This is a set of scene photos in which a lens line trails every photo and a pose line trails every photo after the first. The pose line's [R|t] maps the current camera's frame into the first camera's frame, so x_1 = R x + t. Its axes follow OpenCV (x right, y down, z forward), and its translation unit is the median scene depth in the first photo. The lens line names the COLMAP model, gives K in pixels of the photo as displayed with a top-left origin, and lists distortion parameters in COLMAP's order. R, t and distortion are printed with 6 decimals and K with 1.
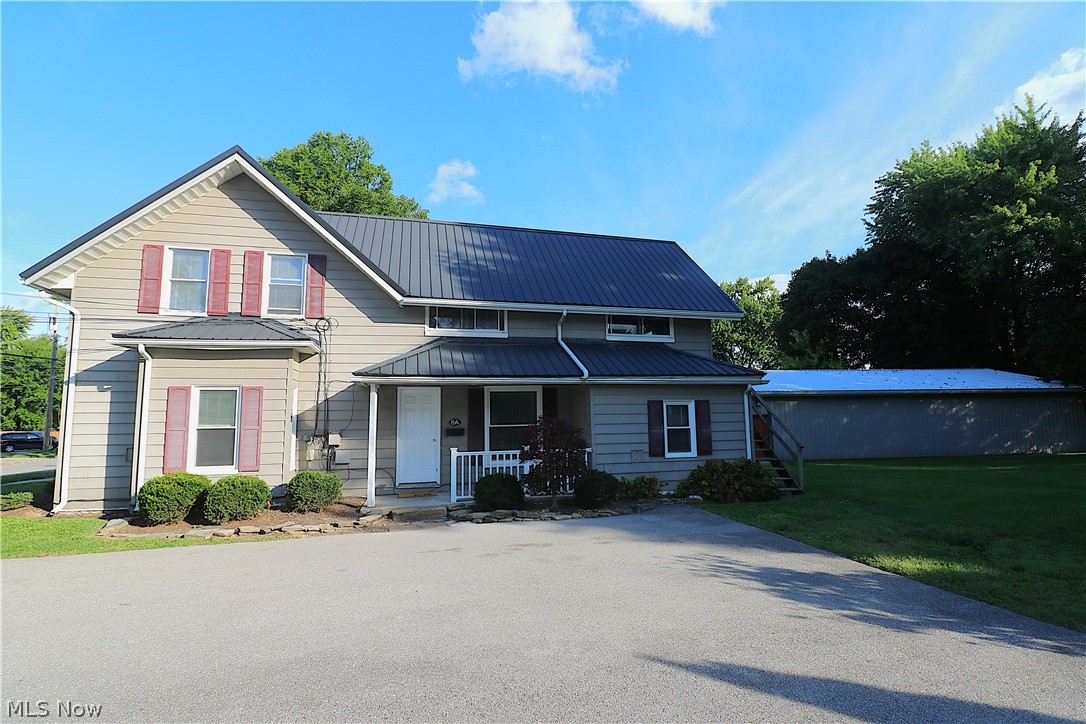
lens RADIAL K [[512.8, 0, 543.0], [0, 512.8, 362.0], [0, 0, 1]] dist [-0.000449, -0.012805]
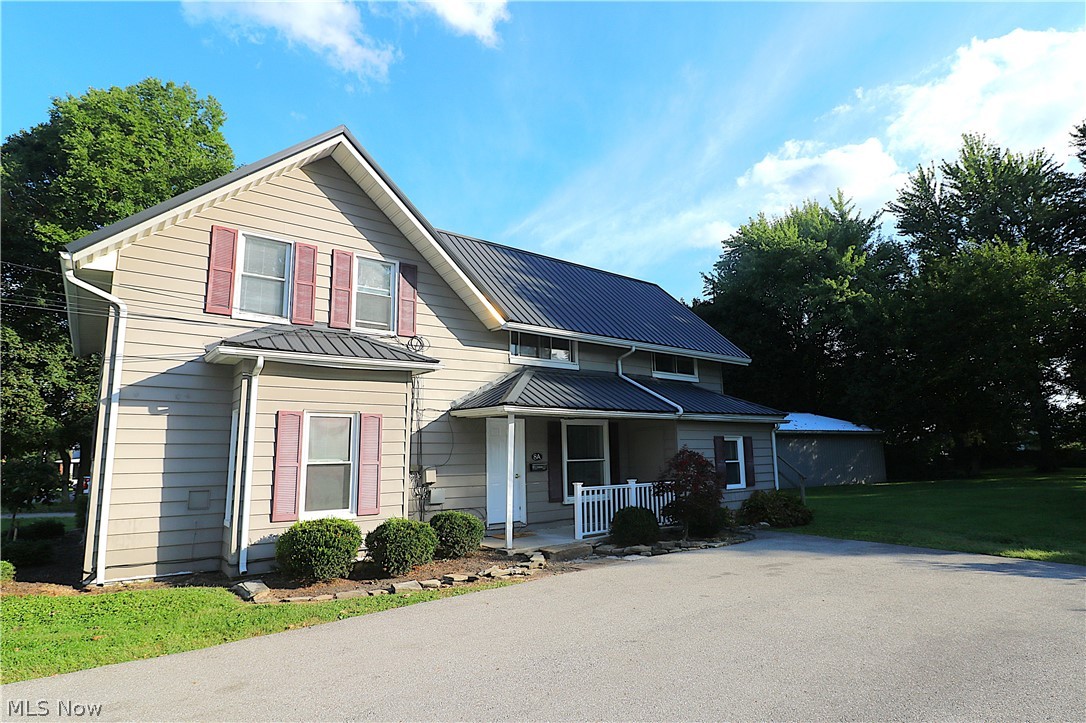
lens RADIAL K [[585.5, 0, 501.9], [0, 585.5, 363.1], [0, 0, 1]] dist [0.003457, -0.016489]
pose [[0.924873, 0.060292, 0.375467, -0.667844], [-0.042031, 0.997509, -0.056647, 0.009560], [-0.377947, 0.036610, 0.925103, 0.020206]]
